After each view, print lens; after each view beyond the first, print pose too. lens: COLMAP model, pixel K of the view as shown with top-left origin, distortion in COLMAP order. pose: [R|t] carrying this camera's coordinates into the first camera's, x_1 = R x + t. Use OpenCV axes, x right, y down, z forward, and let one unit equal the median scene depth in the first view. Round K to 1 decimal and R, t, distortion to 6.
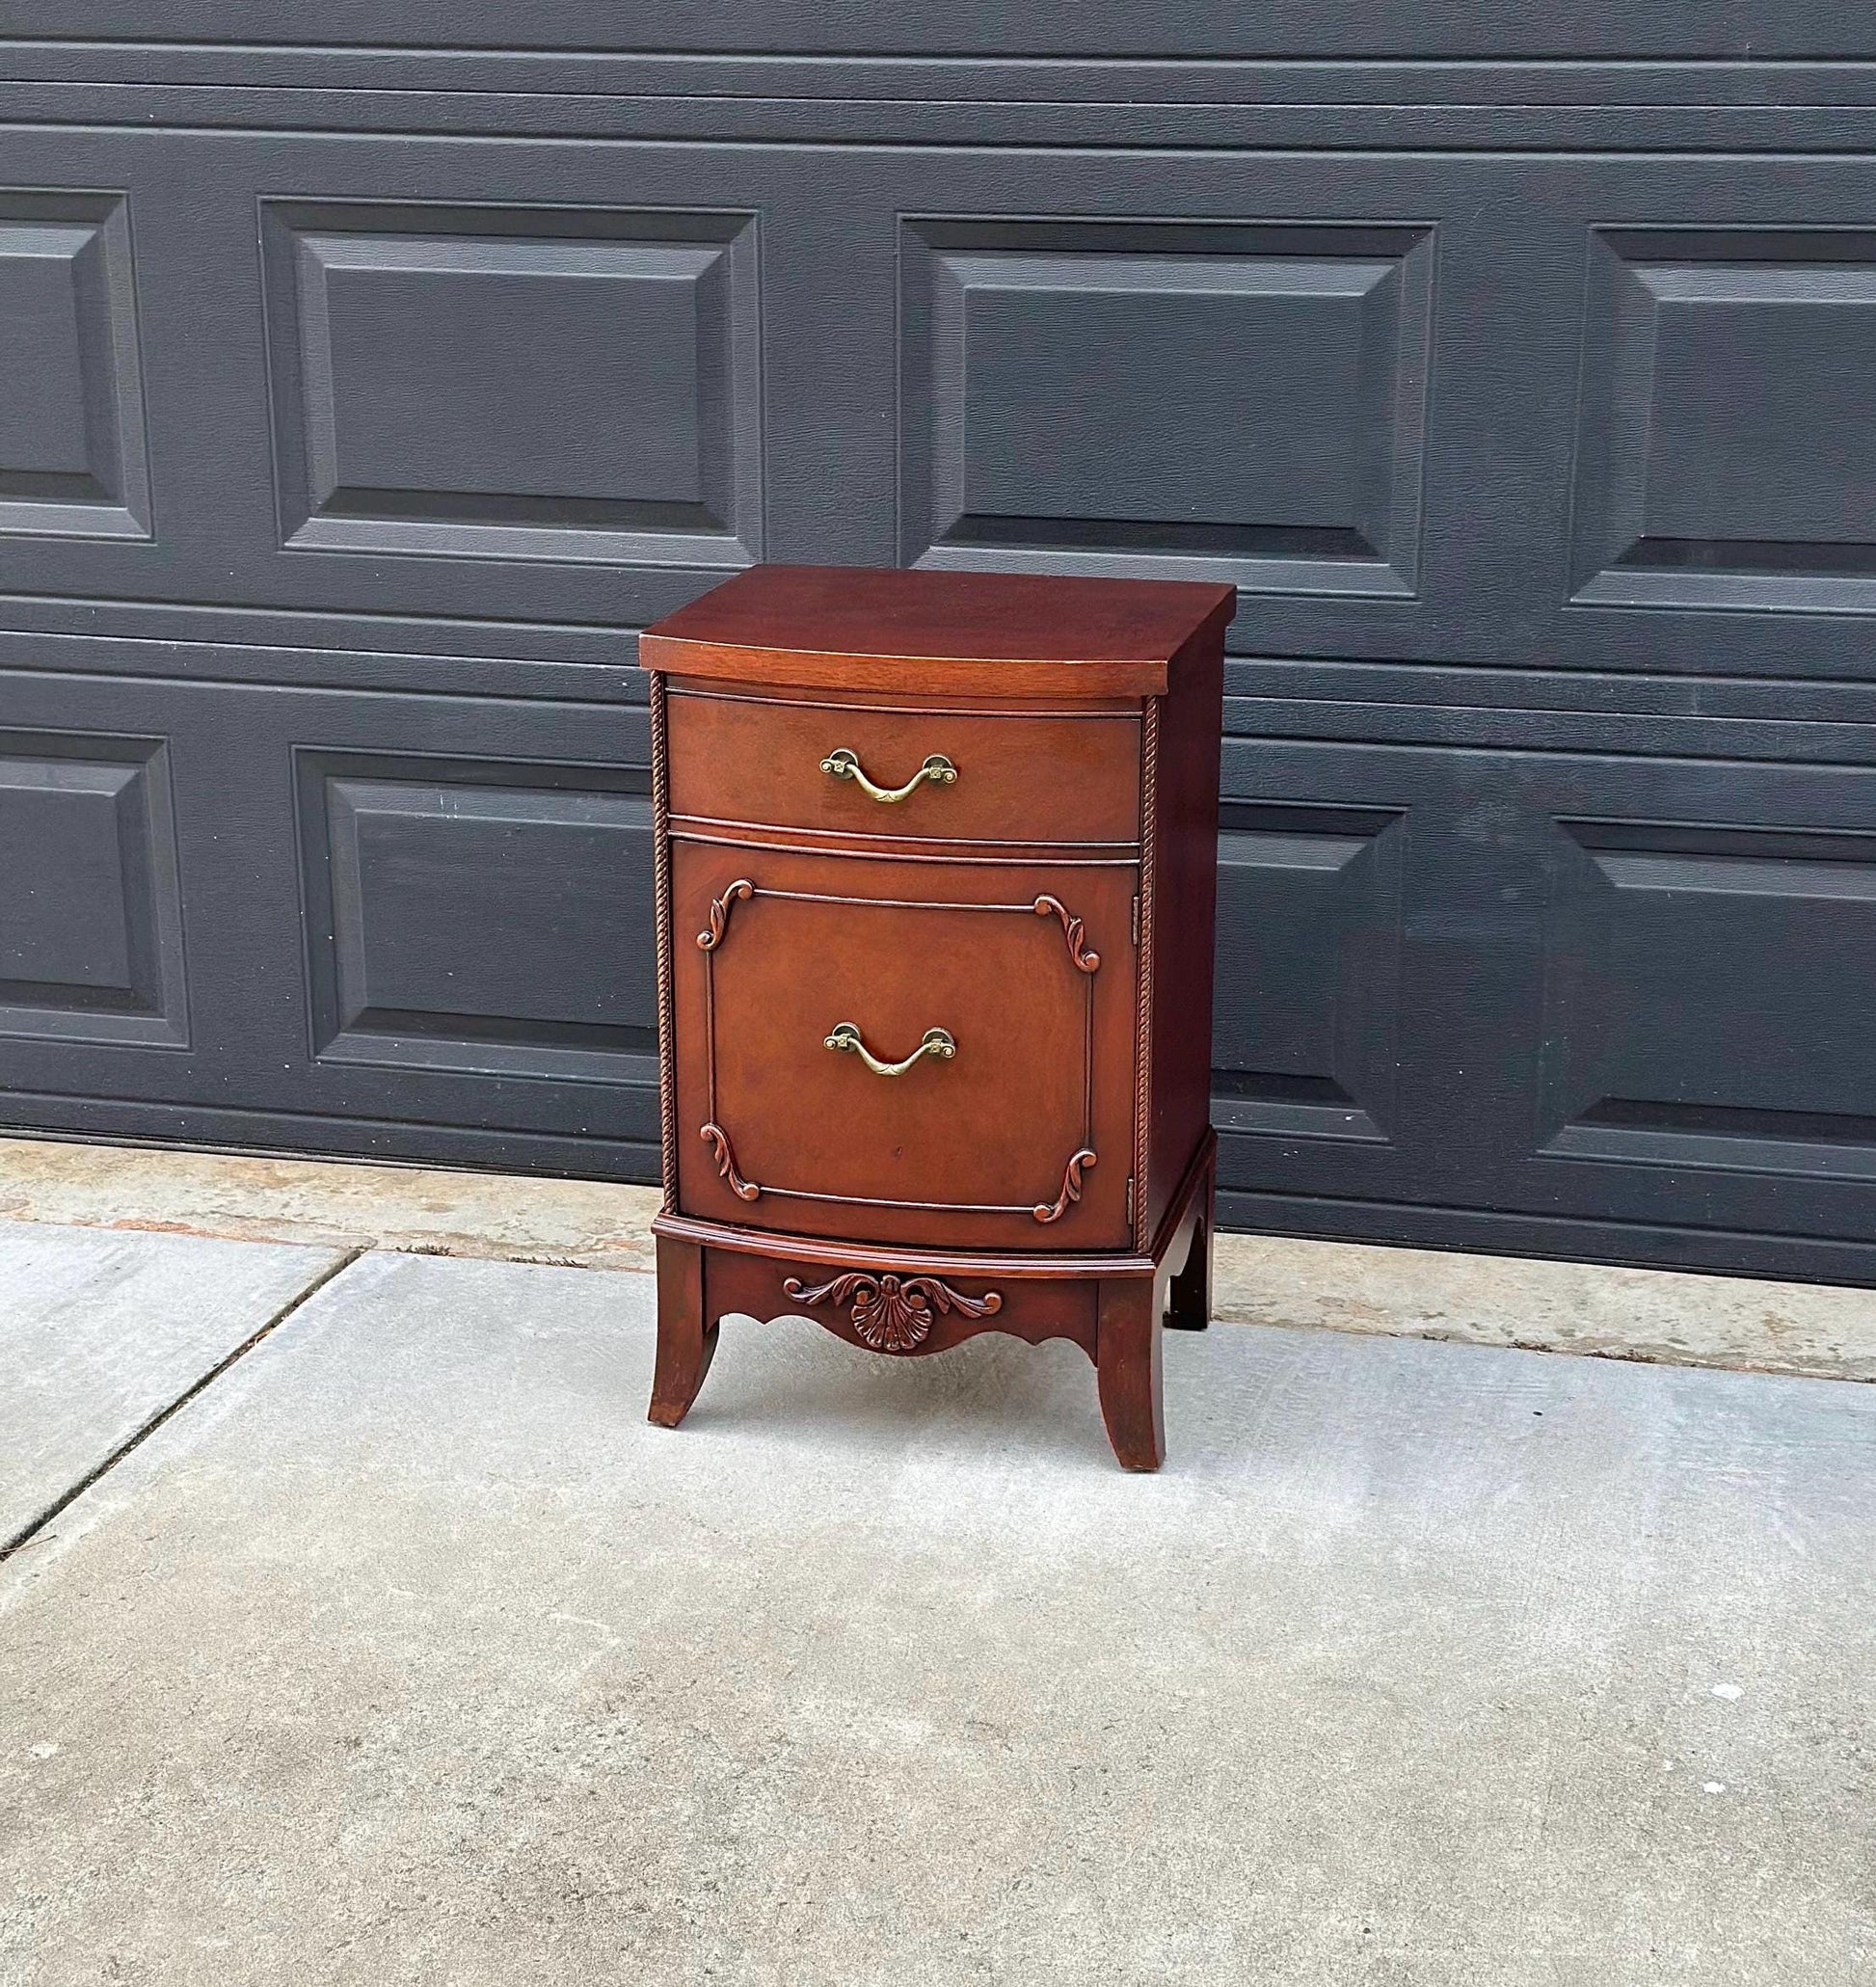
lens RADIAL K [[3510.0, 0, 969.2], [0, 3510.0, 1124.6], [0, 0, 1]] dist [0.165149, -0.122369]
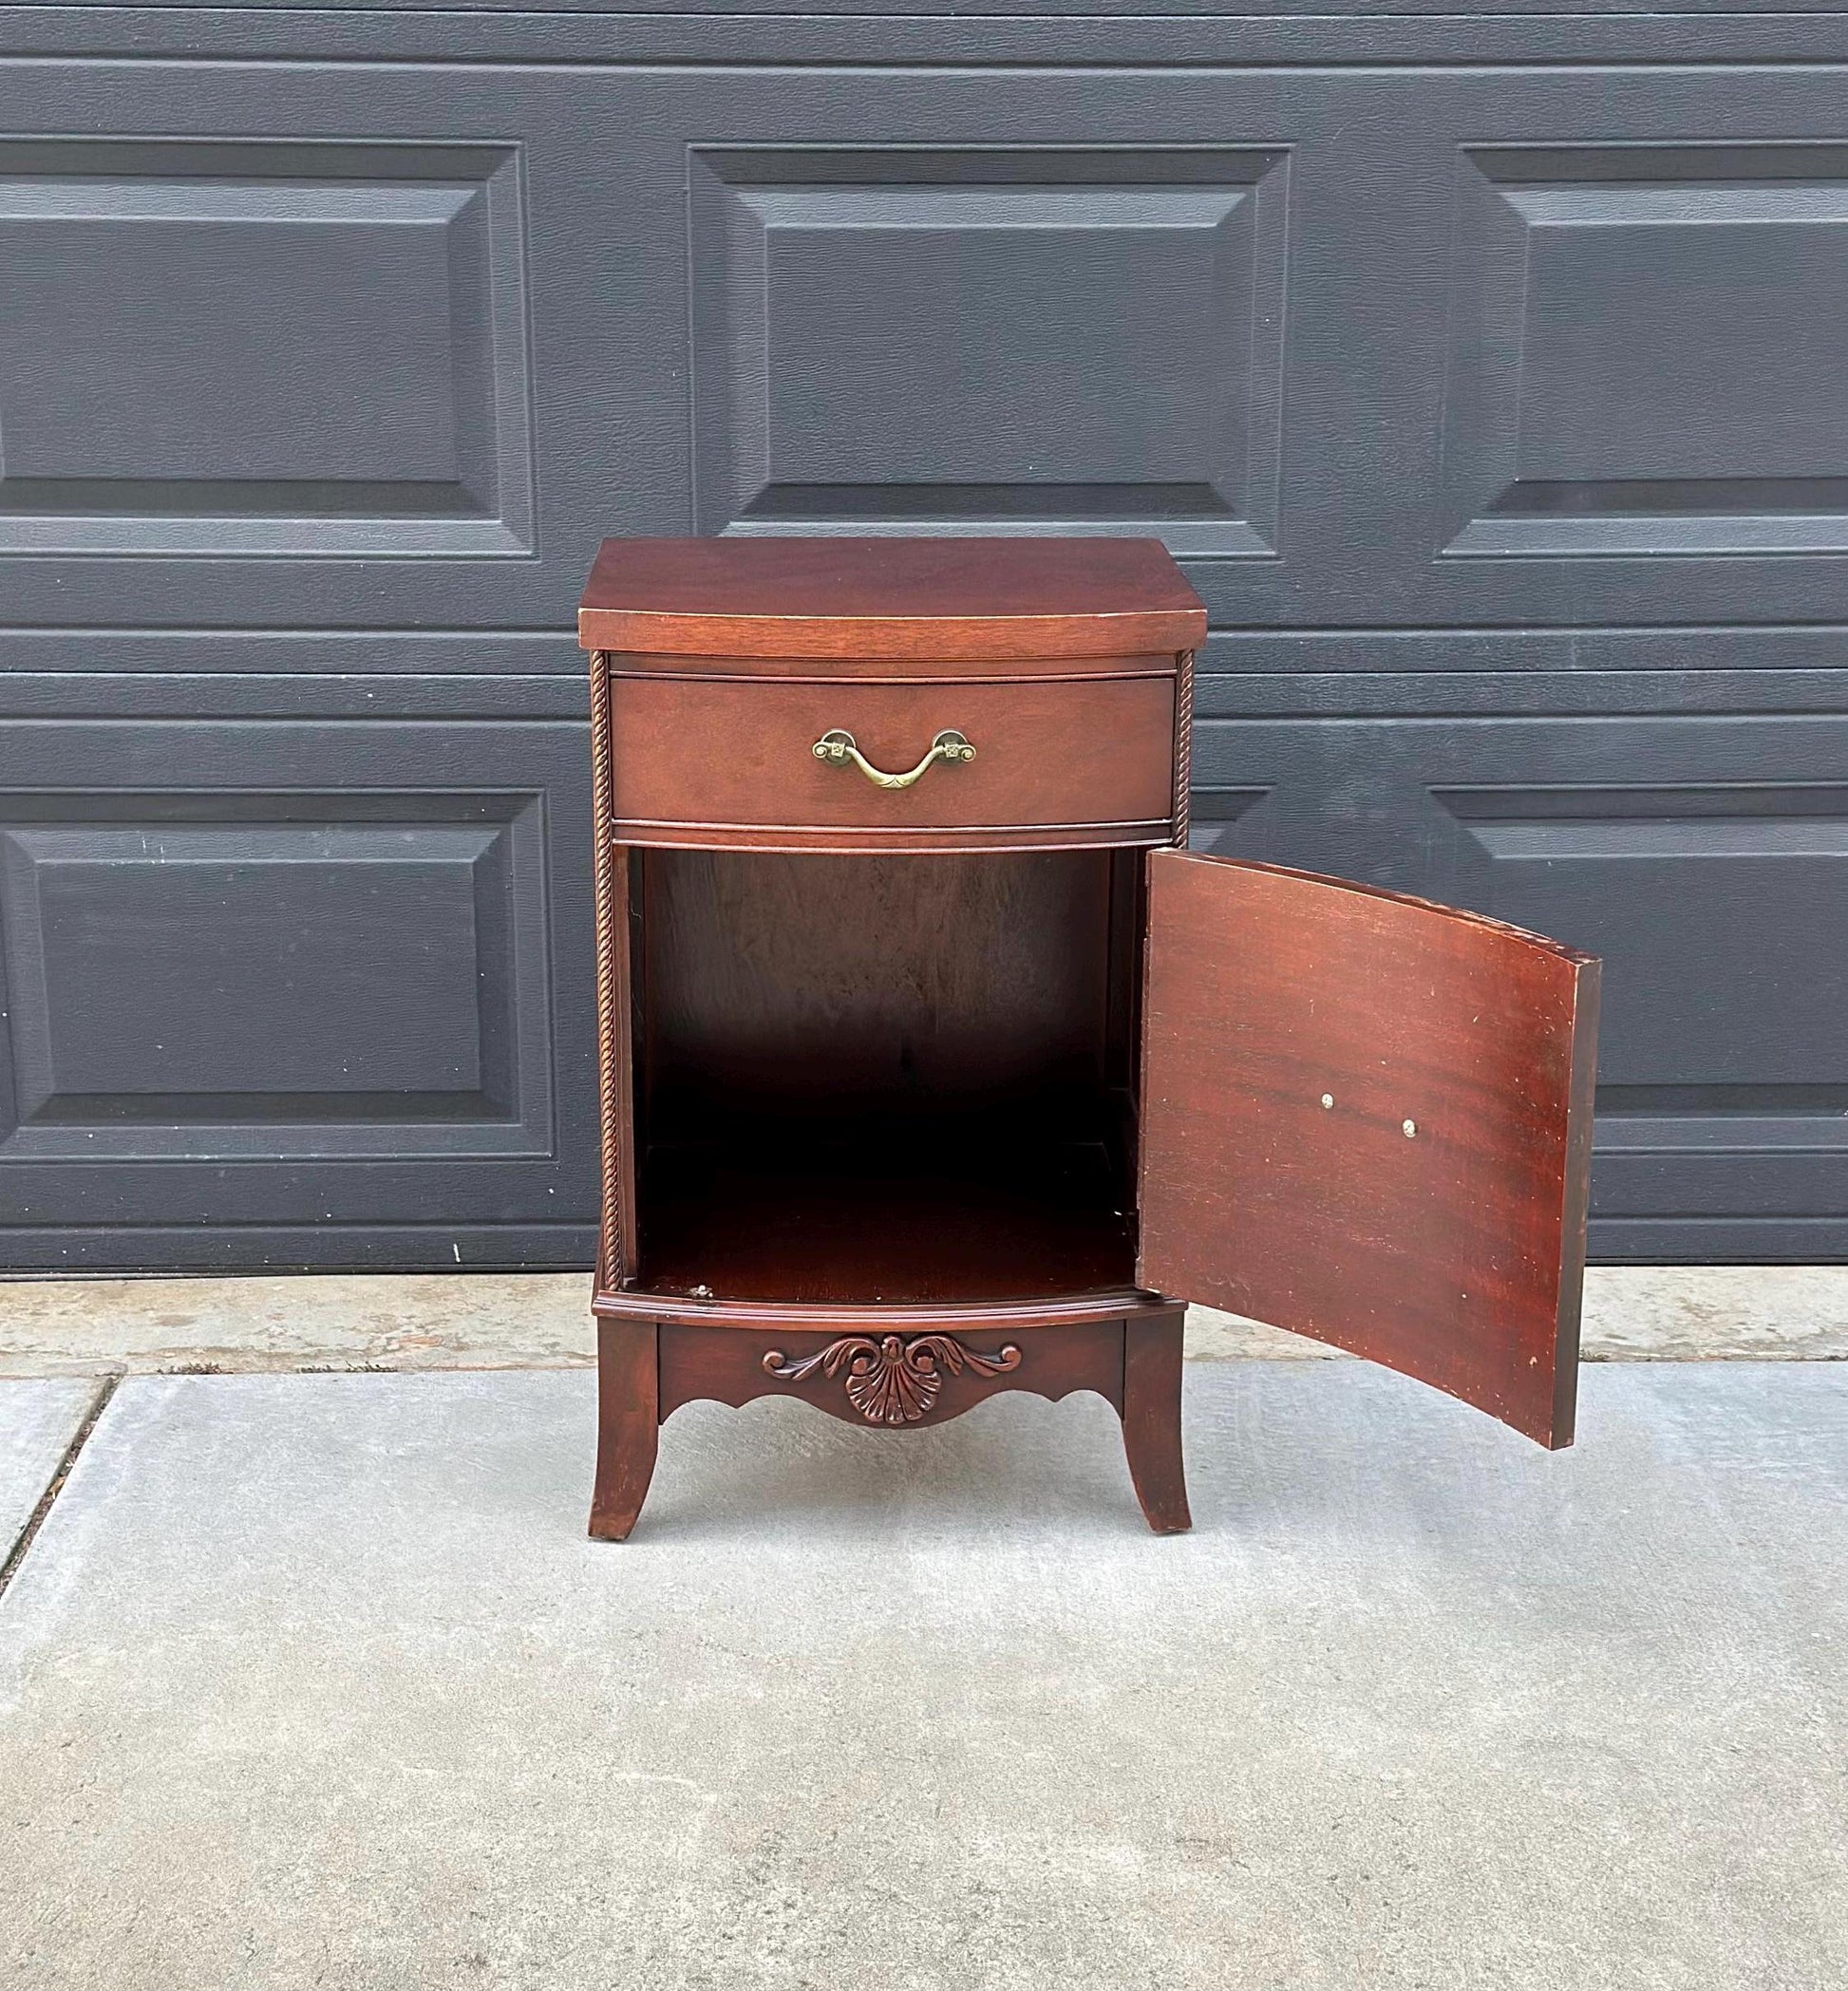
lens RADIAL K [[3488.8, 0, 925.4], [0, 3488.8, 1121.0], [0, 0, 1]] dist [0.155813, -0.062885]
pose [[0.965272, -0.076412, 0.249822, -0.205373], [0.081940, 0.996568, -0.011790, 0.000466], [-0.248064, 0.031851, 0.968220, 0.146571]]
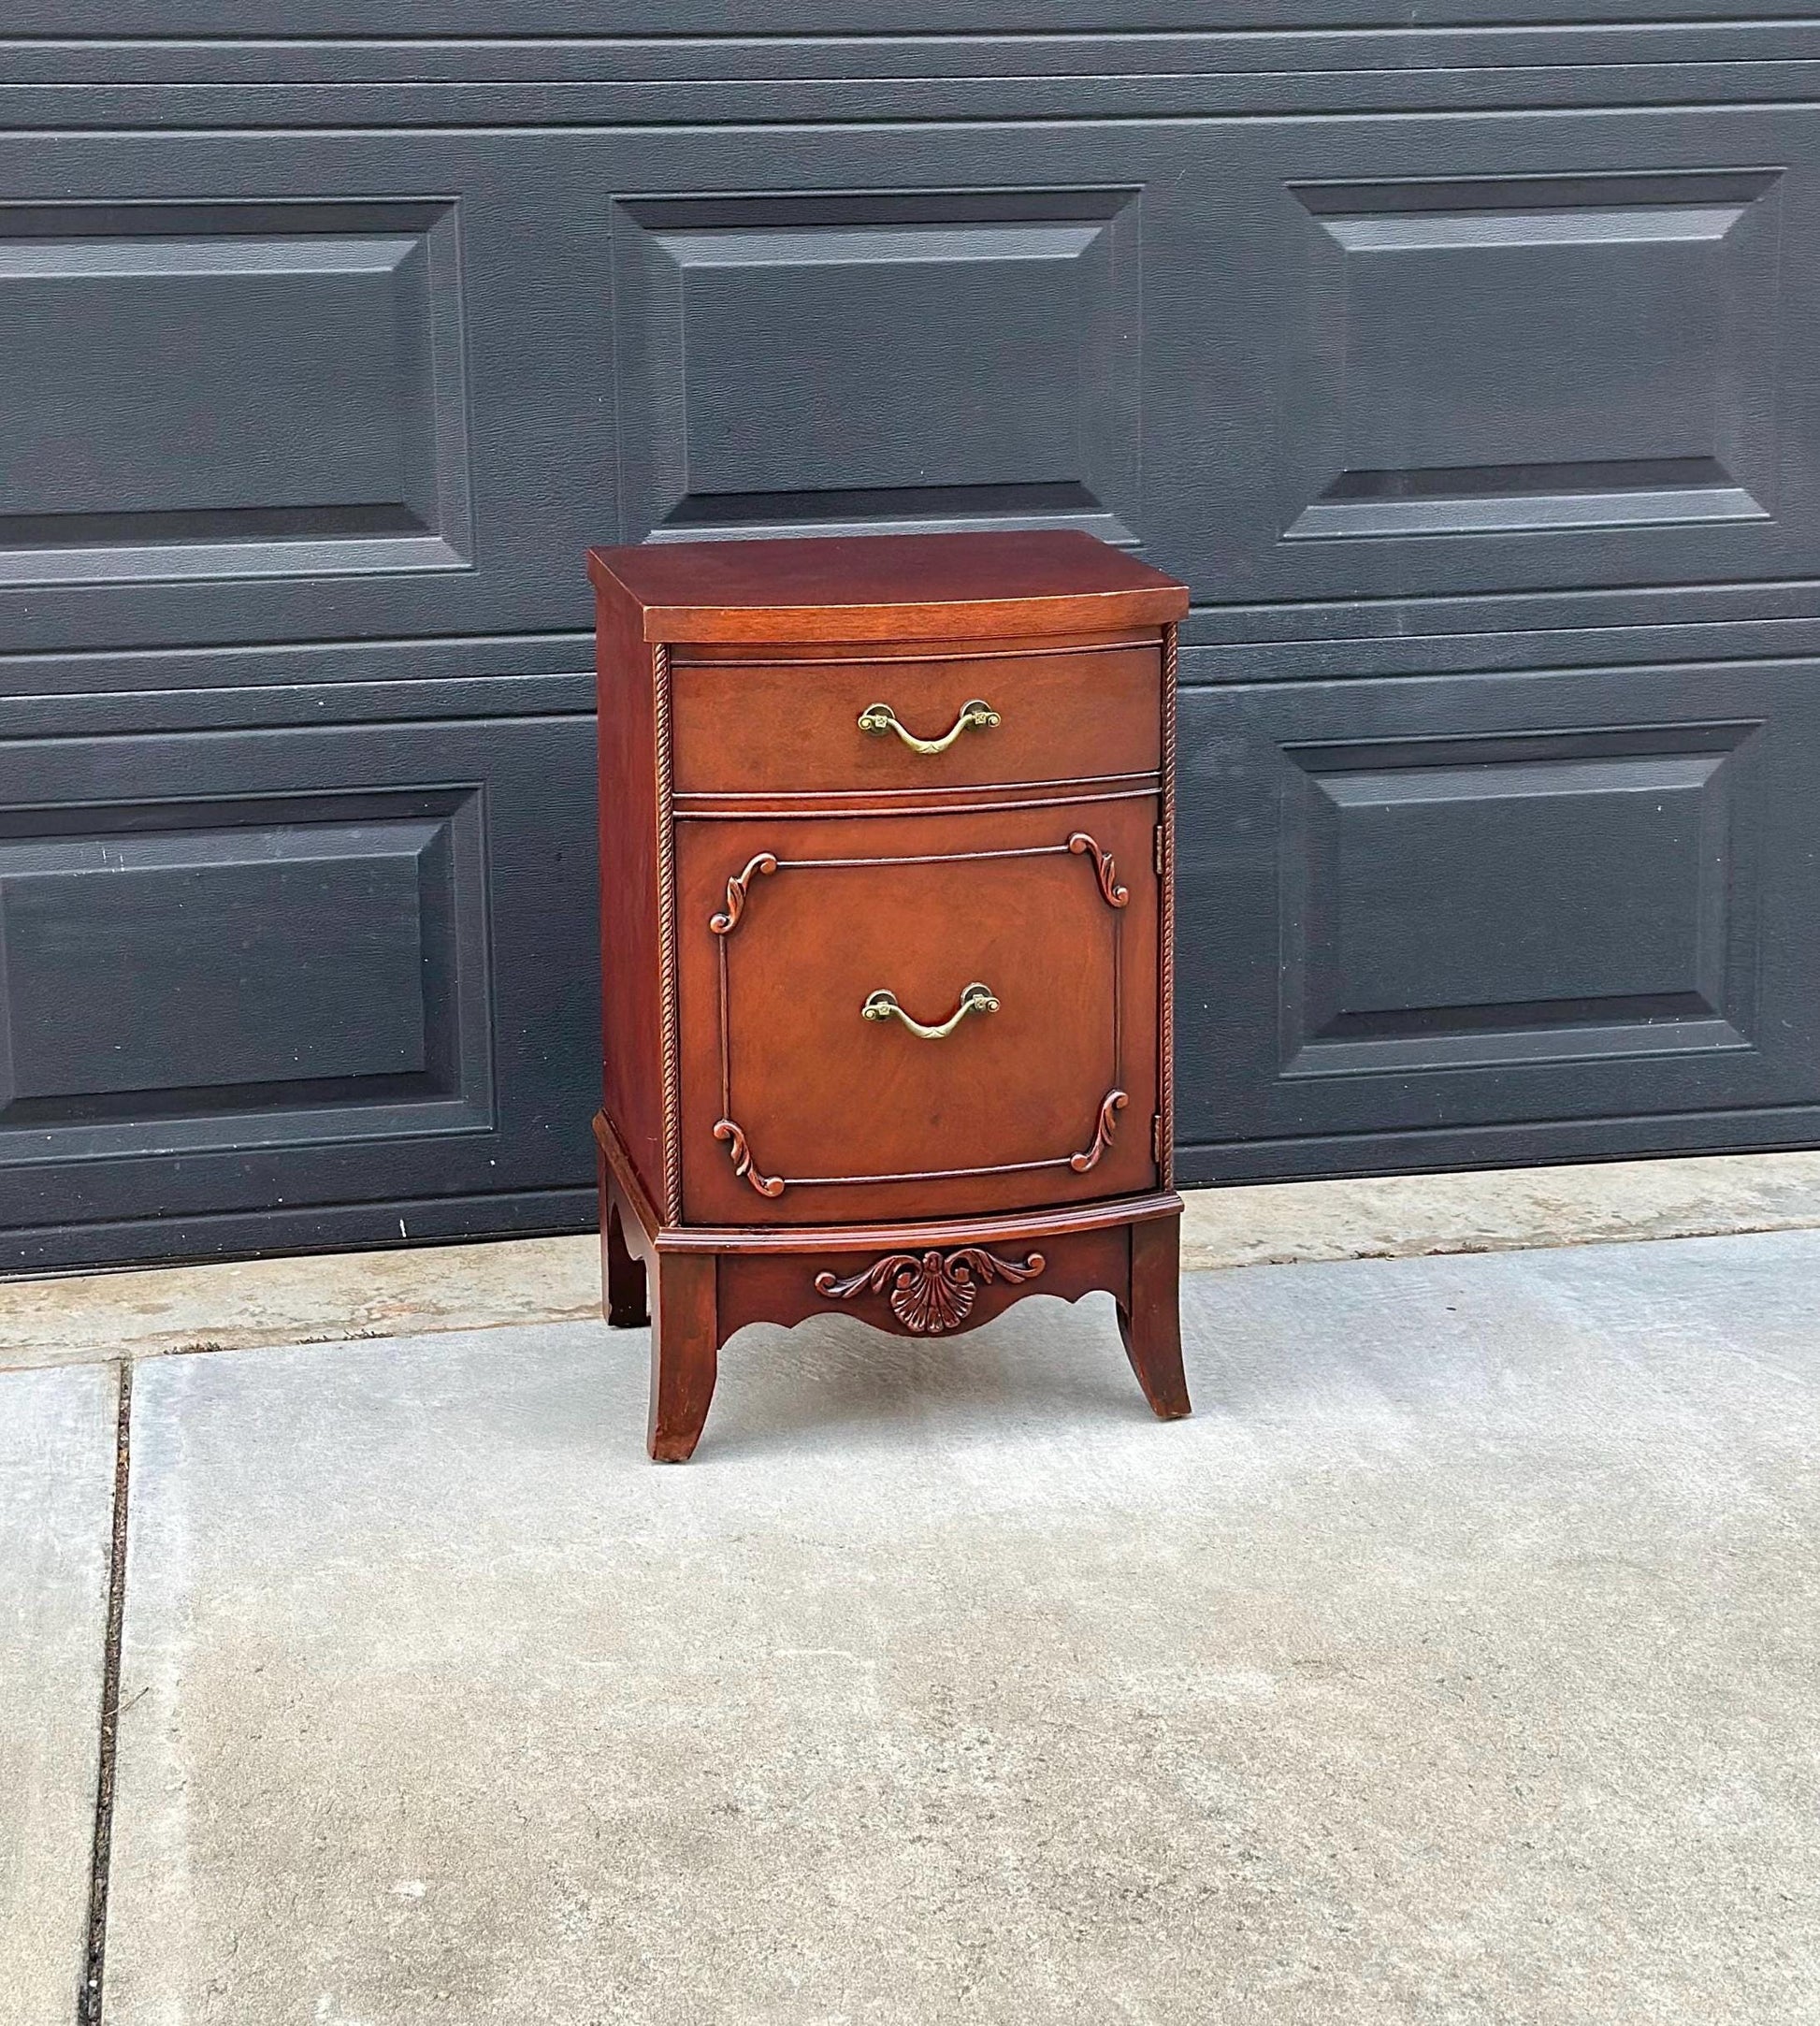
lens RADIAL K [[3672.4, 0, 882.2], [0, 3672.4, 851.7], [0, 0, 1]] dist [0.177603, -0.236739]
pose [[0.908538, -0.101841, 0.405200, -0.389784], [0.144946, 0.986433, -0.077071, 0.009841], [-0.391854, 0.128754, 0.910974, 0.072960]]
